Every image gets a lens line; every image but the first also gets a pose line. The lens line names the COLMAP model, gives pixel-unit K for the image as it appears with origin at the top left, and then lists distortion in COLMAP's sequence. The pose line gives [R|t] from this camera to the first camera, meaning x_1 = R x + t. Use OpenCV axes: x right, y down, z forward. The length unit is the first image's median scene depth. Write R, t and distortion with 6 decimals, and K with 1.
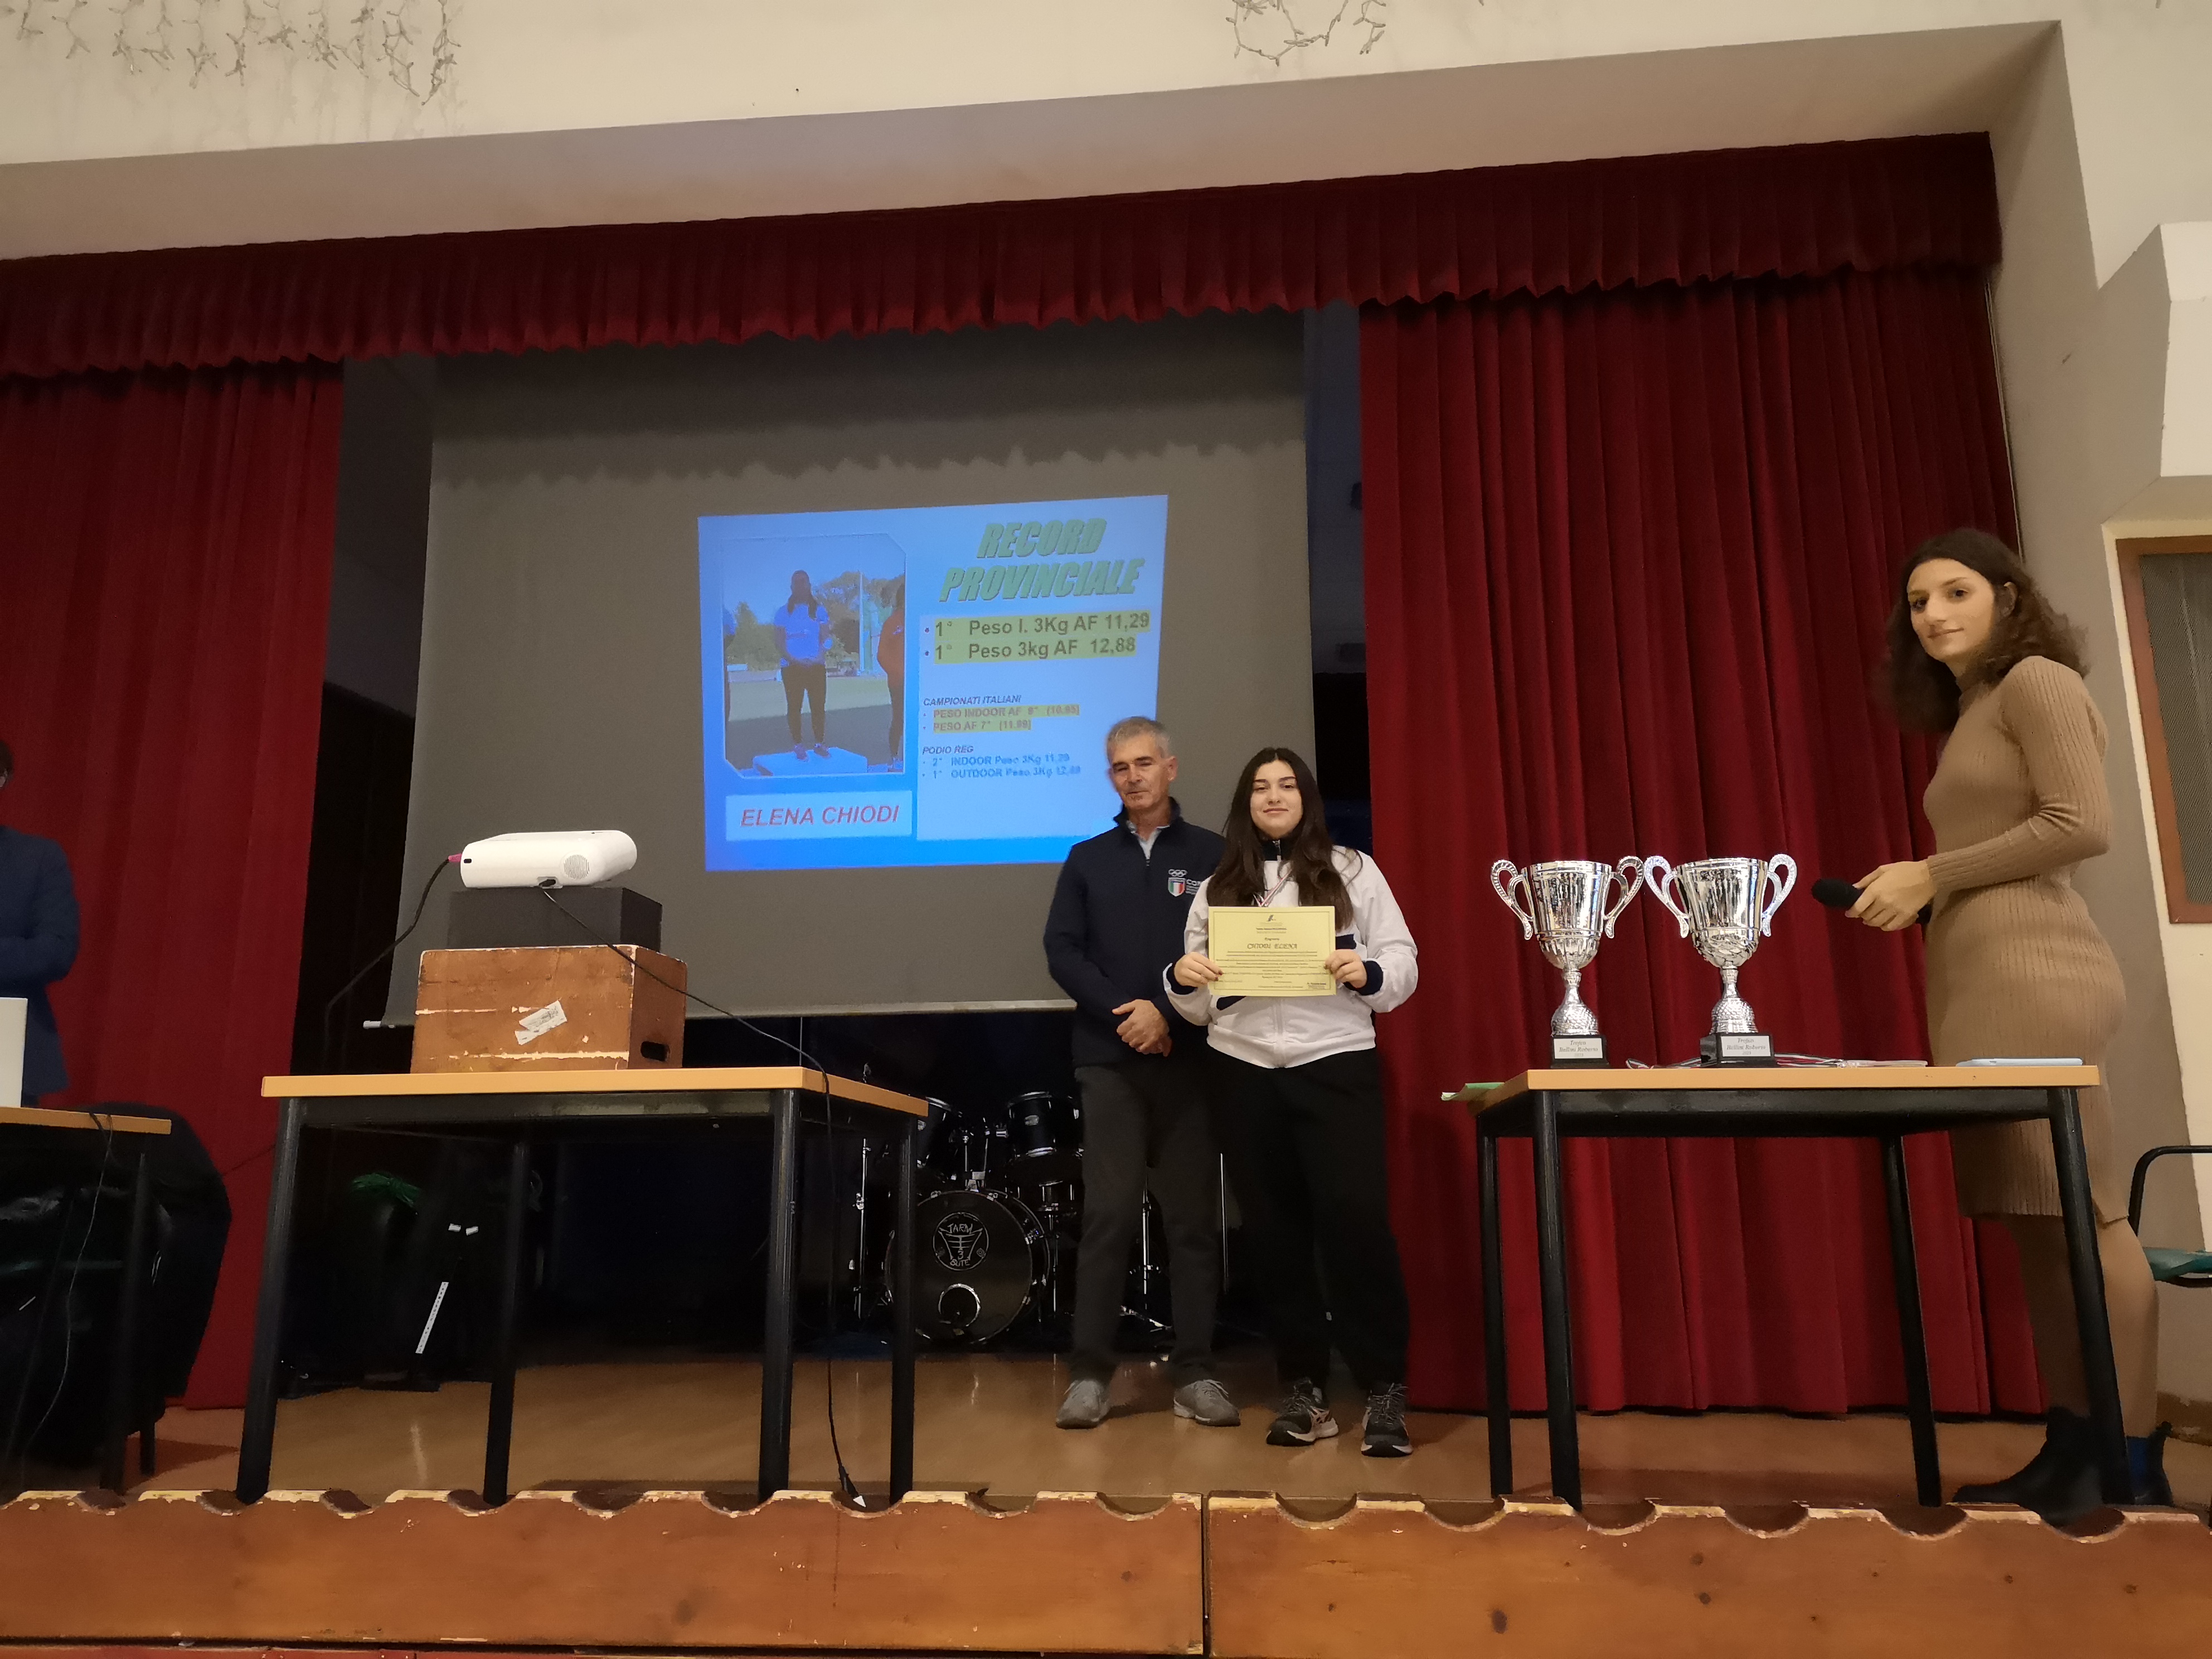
lens RADIAL K [[1711.4, 0, 1106.0], [0, 1711.4, 829.5], [0, 0, 1]] dist [0.098276, -0.087598]
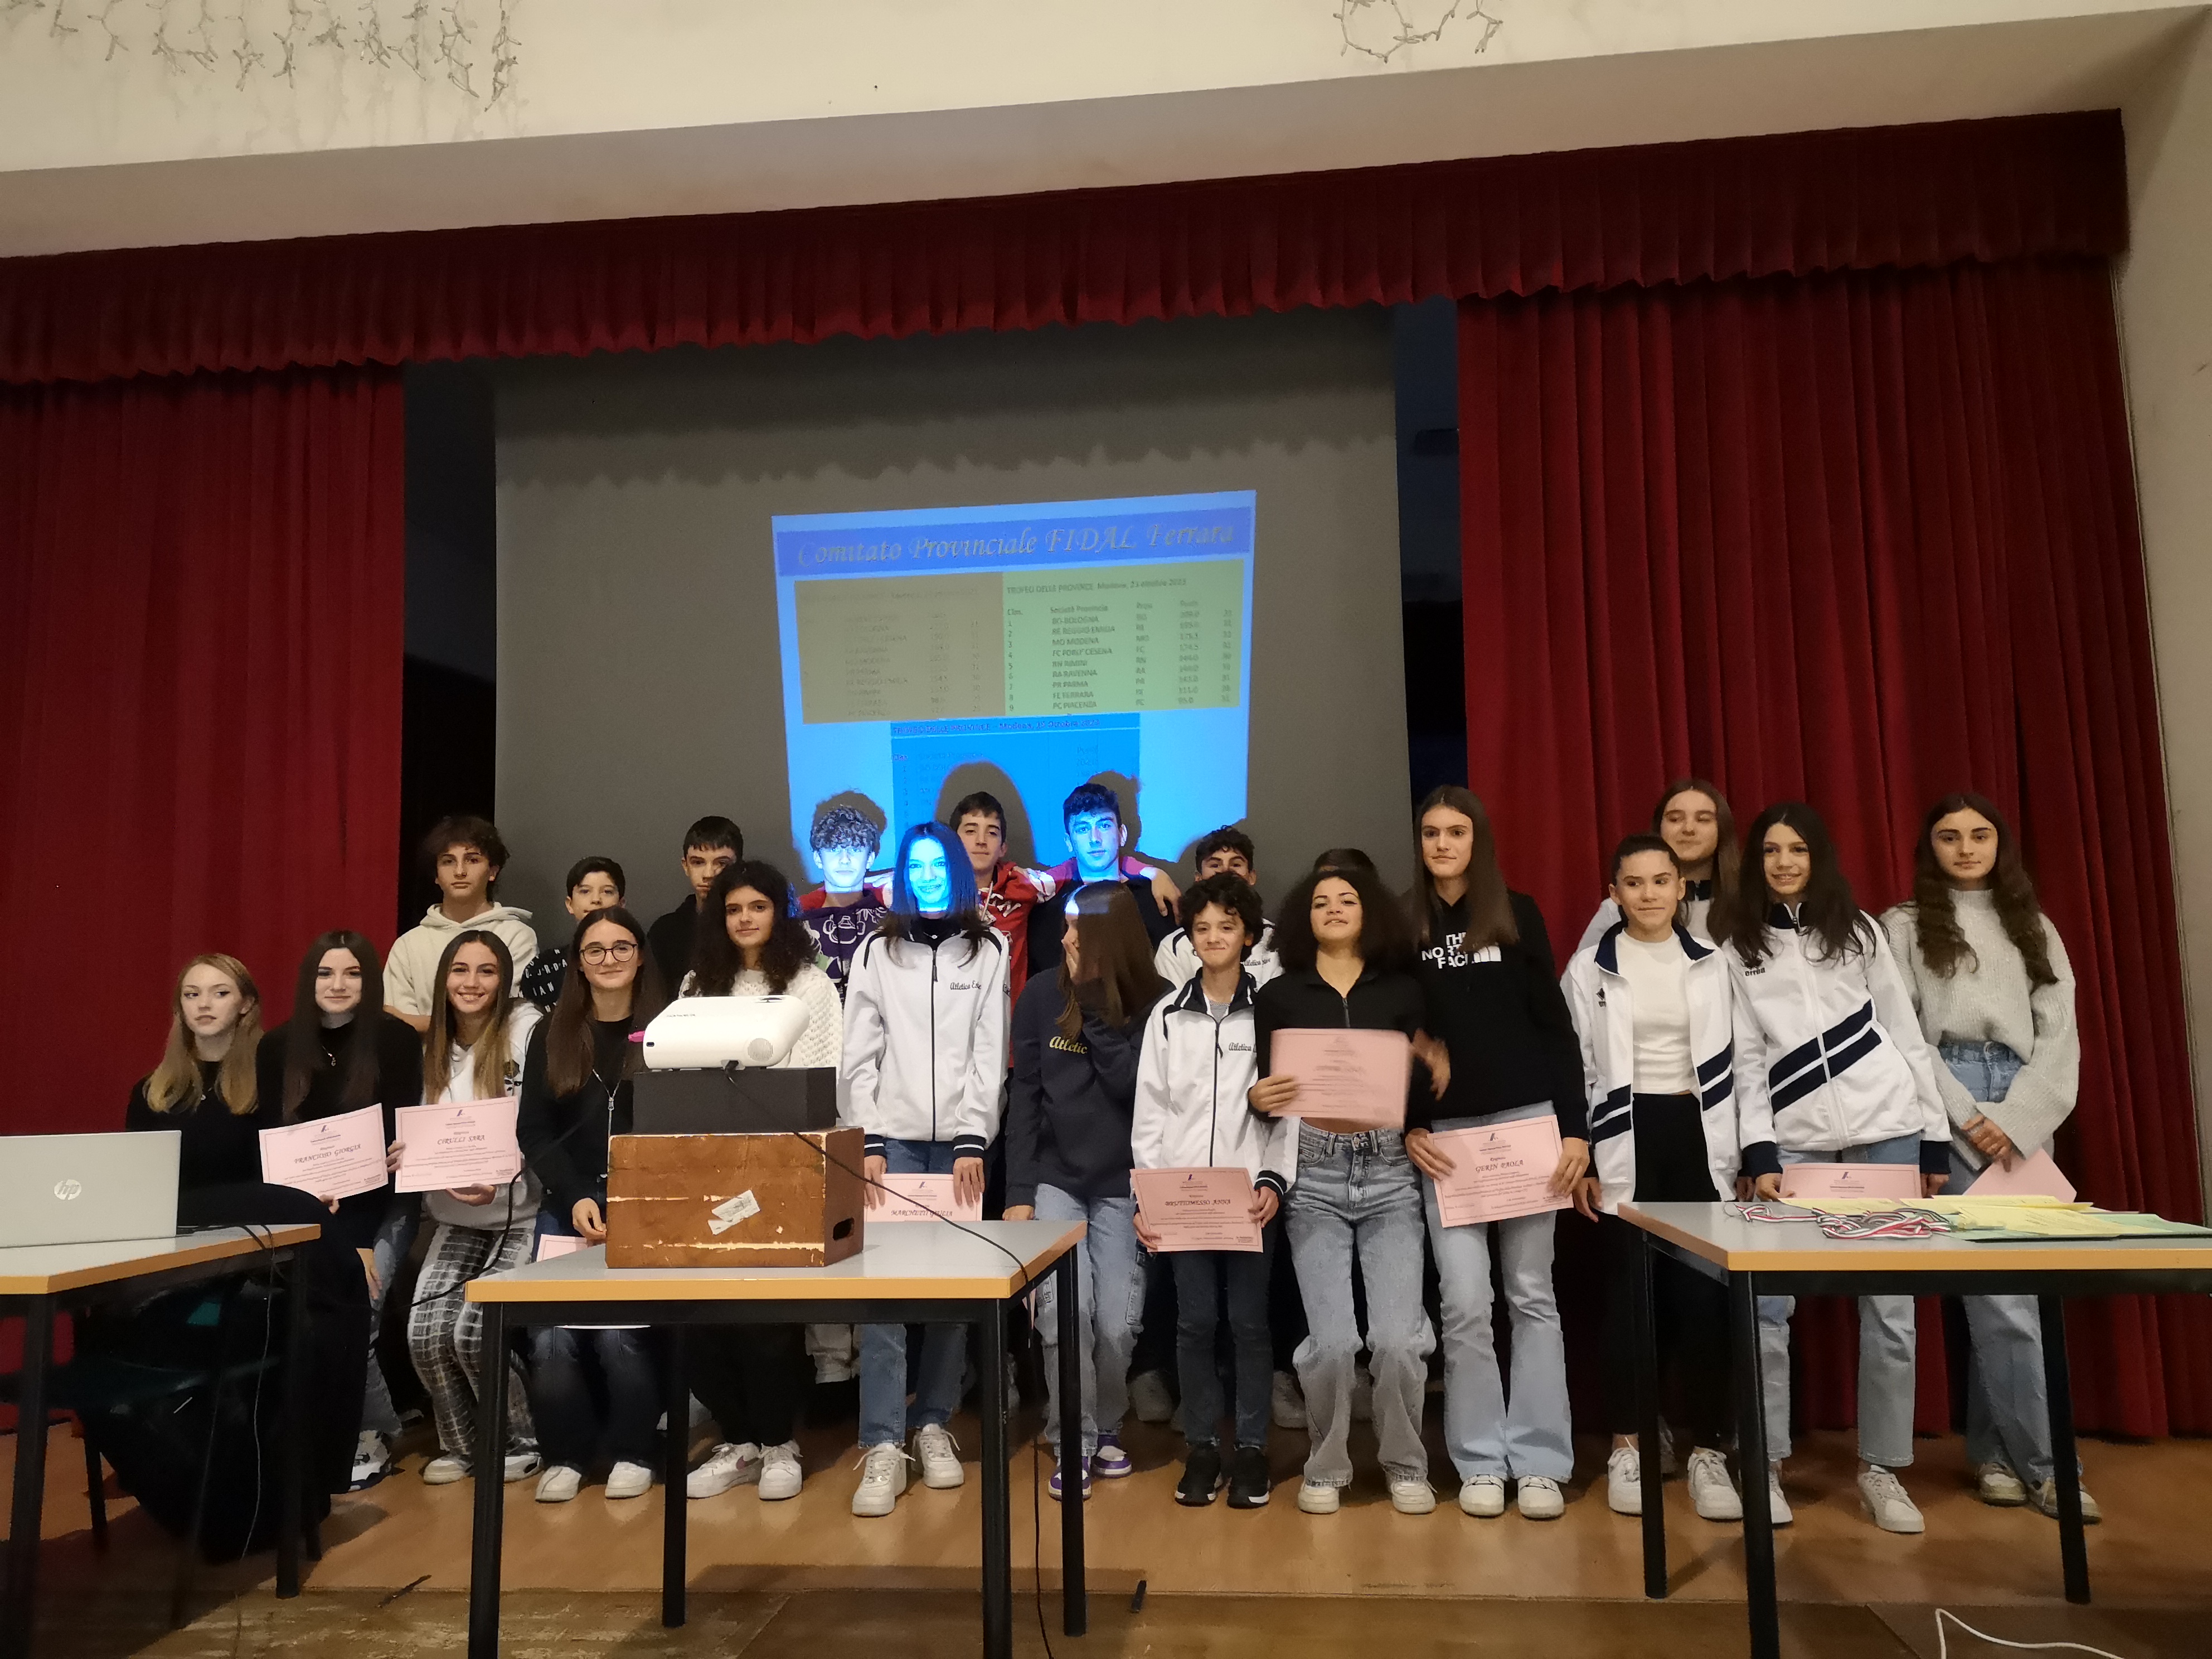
lens RADIAL K [[1711.4, 0, 1106.0], [0, 1711.4, 829.5], [0, 0, 1]] dist [0.098276, -0.087598]
pose [[0.999899, -0.013636, 0.003995, -0.060860], [0.013193, 0.995351, 0.095403, -0.109679], [-0.005277, -0.095341, 0.995431, 0.012864]]
